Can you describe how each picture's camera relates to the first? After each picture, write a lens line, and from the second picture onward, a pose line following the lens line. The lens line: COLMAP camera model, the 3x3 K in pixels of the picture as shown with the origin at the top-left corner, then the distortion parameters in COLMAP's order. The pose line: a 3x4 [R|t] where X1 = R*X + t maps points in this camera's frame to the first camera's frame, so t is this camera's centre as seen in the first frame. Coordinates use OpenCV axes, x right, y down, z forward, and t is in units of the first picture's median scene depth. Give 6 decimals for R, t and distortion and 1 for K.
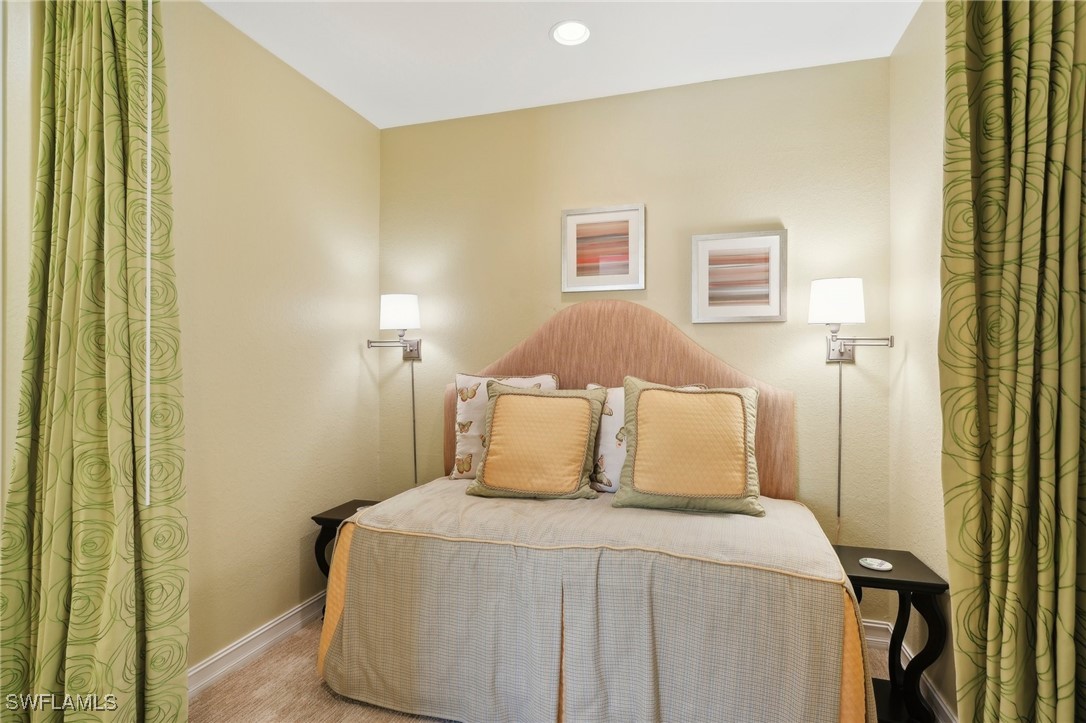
lens RADIAL K [[520.6, 0, 542.1], [0, 520.6, 360.1], [0, 0, 1]] dist [-0.004187, 0.001903]
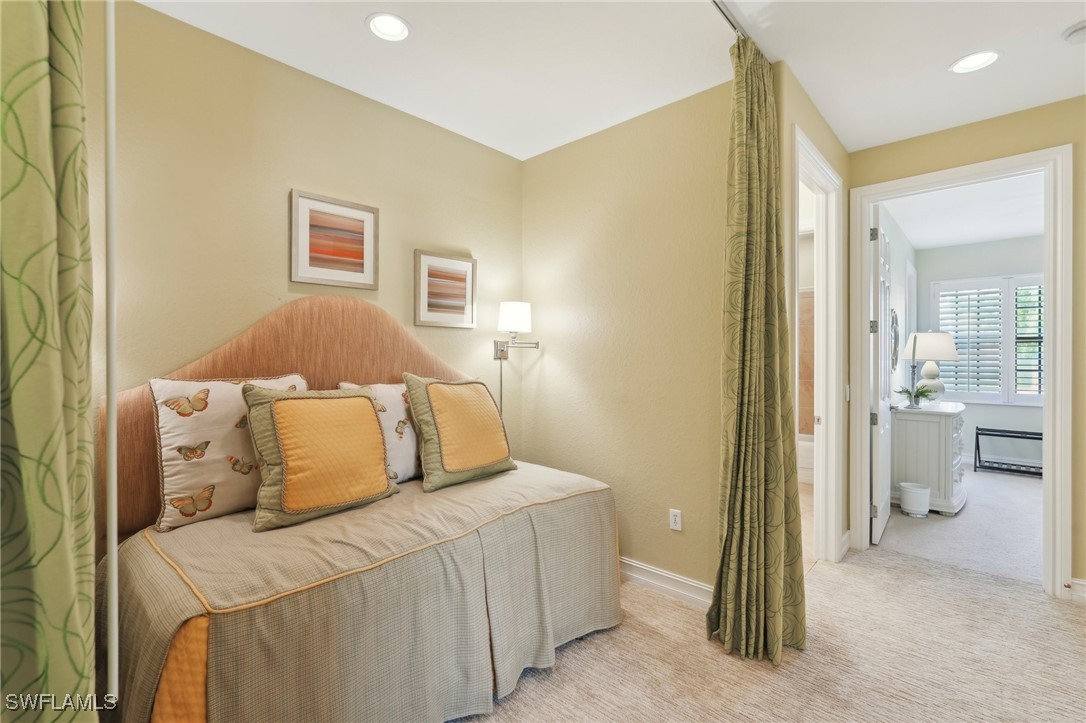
lens RADIAL K [[478.2, 0, 540.5], [0, 478.2, 355.3], [0, 0, 1]] dist [-0.009804, 0.004238]
pose [[0.460774, -0.000281, 0.887517, -0.541318], [0.002884, 0.999995, -0.001181, -0.002396], [-0.887513, 0.003103, 0.460773, 0.280349]]
